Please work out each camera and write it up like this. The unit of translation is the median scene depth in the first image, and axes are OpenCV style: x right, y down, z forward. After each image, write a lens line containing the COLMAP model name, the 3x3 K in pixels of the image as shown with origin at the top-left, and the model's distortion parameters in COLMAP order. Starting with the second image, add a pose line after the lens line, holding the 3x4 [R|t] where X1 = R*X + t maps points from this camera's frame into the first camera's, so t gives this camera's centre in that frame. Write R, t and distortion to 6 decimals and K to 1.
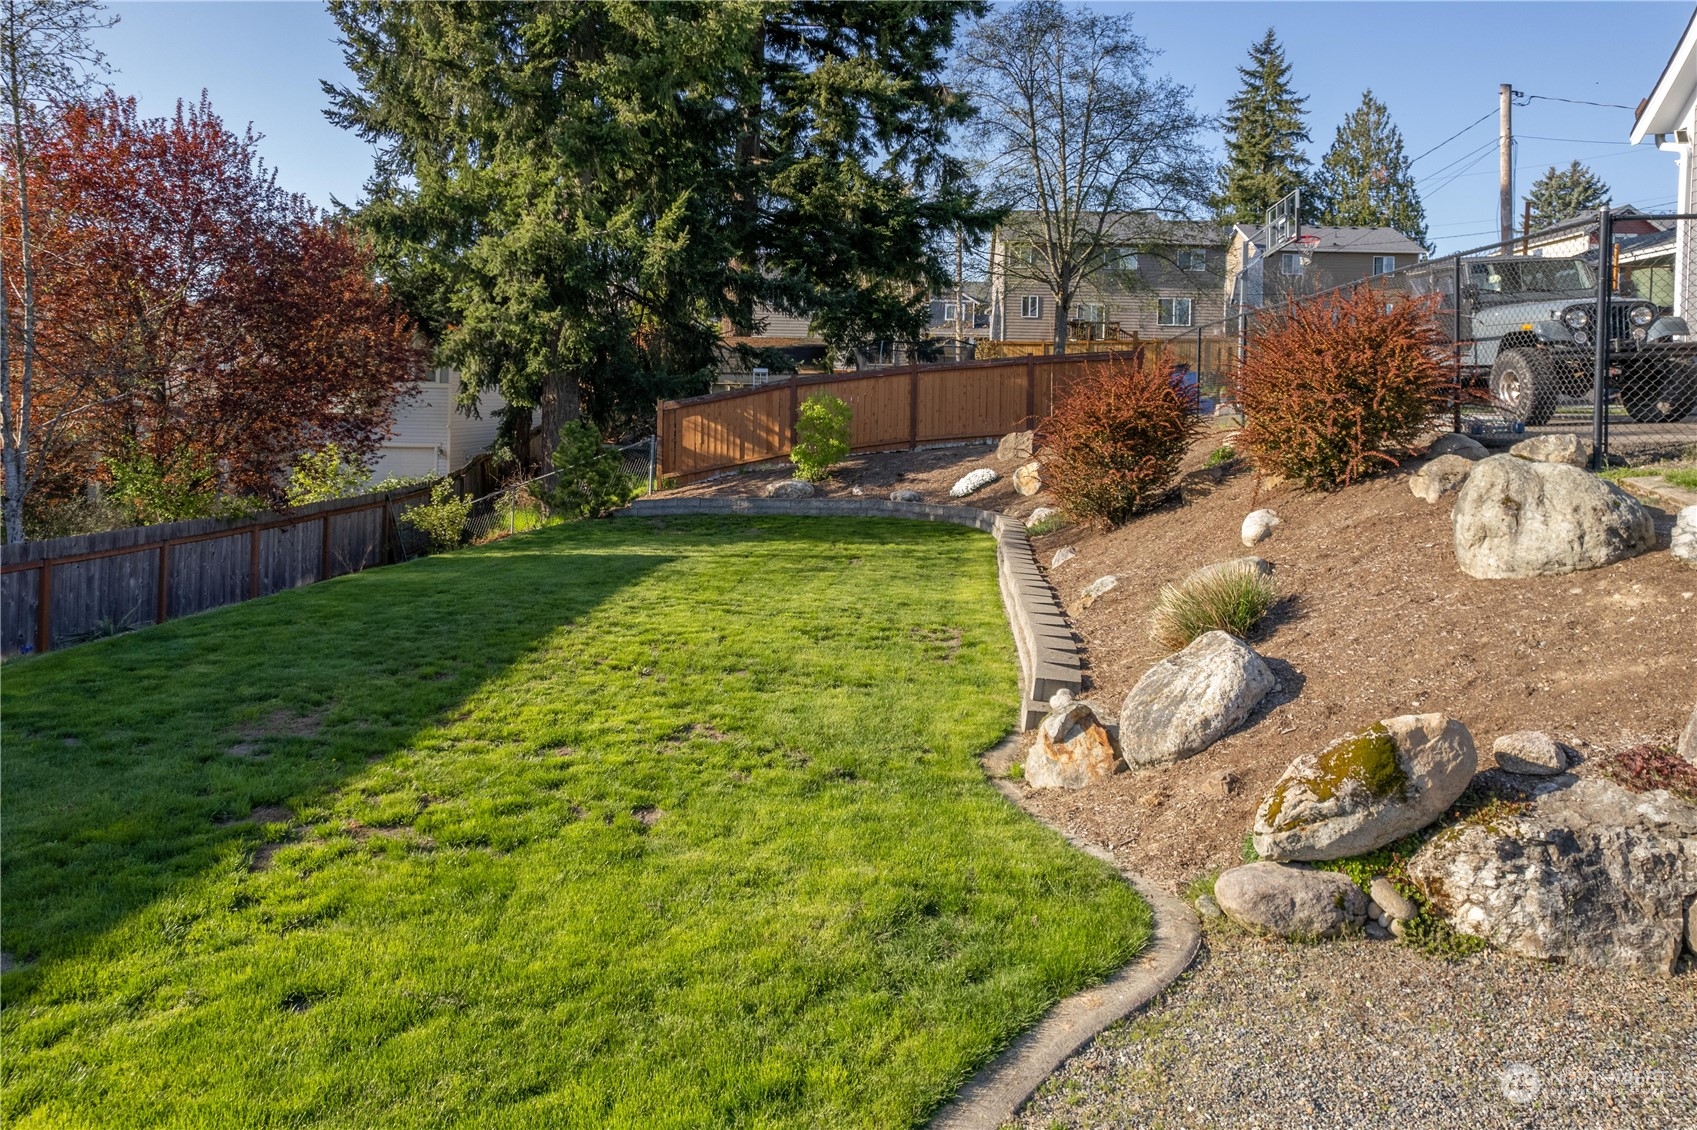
lens RADIAL K [[1111.2, 0, 849.5], [0, 1111.2, 417.8], [0, 0, 1]] dist [-0.057008, 0.048317]
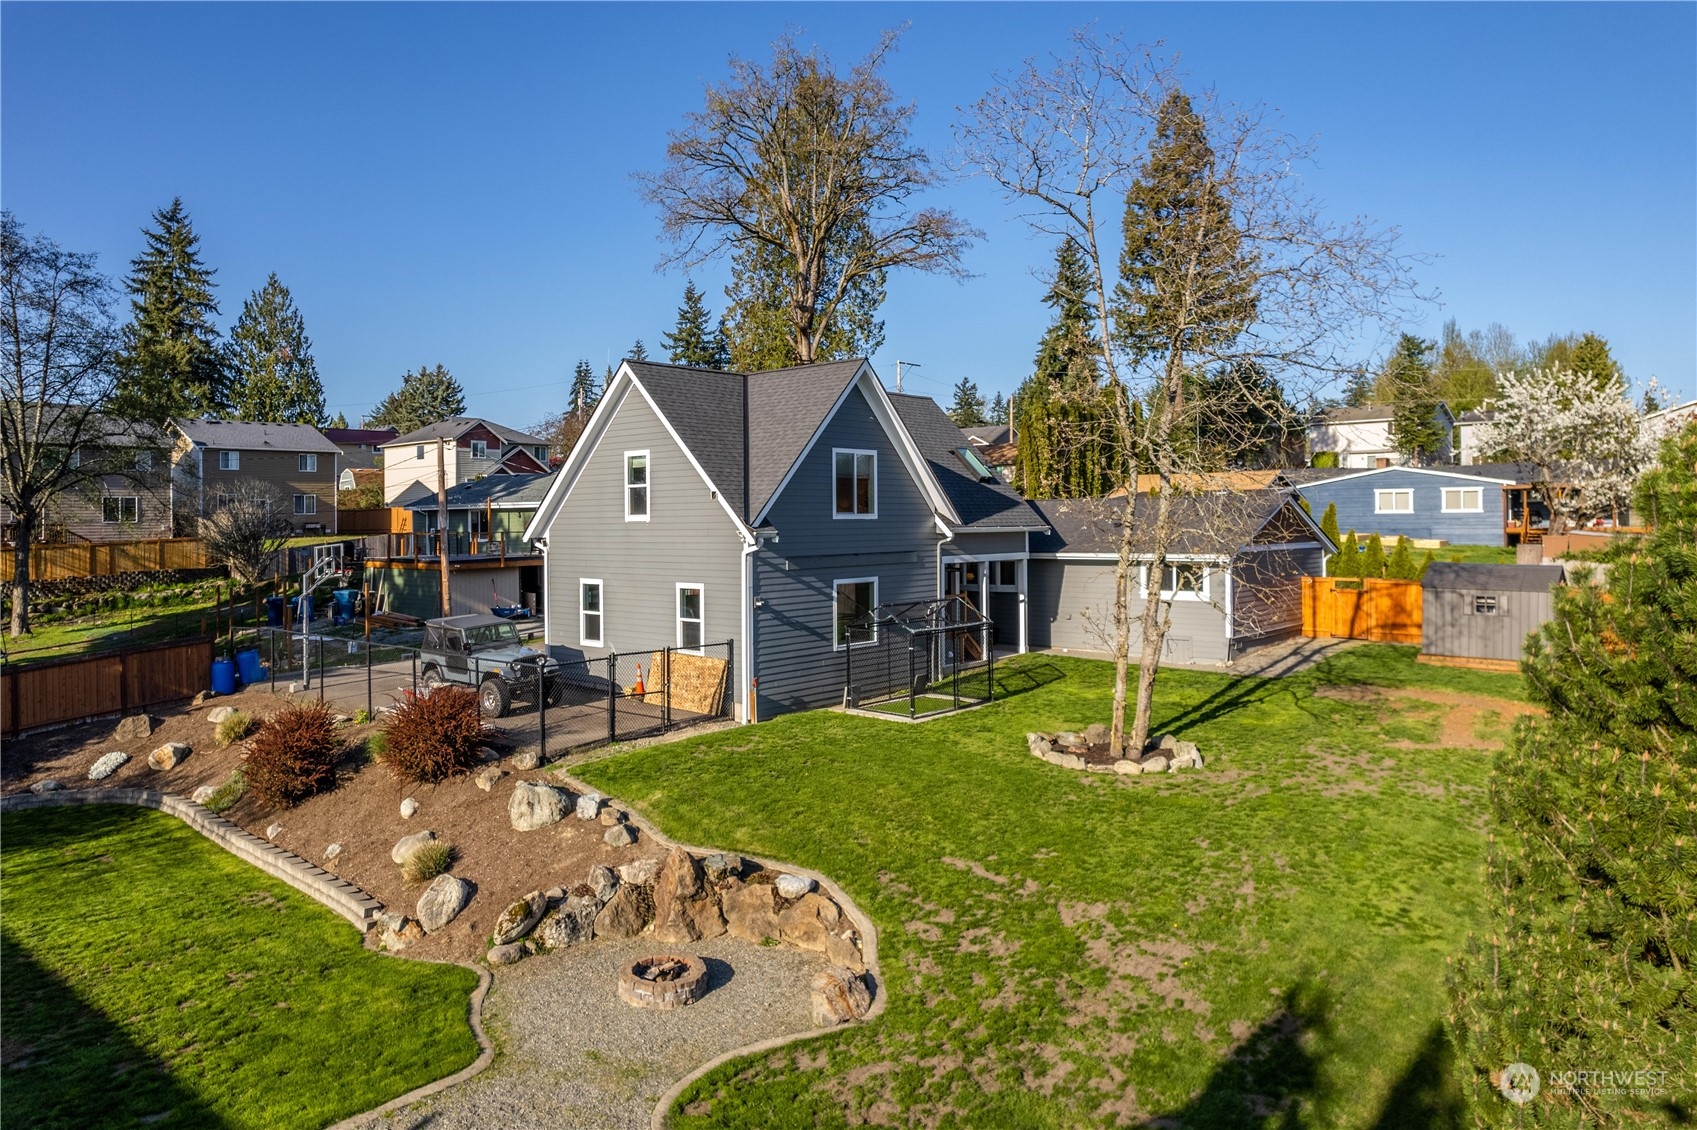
lens RADIAL K [[1100.1, 0, 848.5], [0, 1100.1, 565.0], [0, 0, 1]] dist [-0.108807, 0.088917]
pose [[0.575458, -0.037498, 0.816971, -0.403631], [0.011992, 0.999228, 0.037416, -0.214034], [-0.817743, -0.011734, 0.575463, -0.434699]]
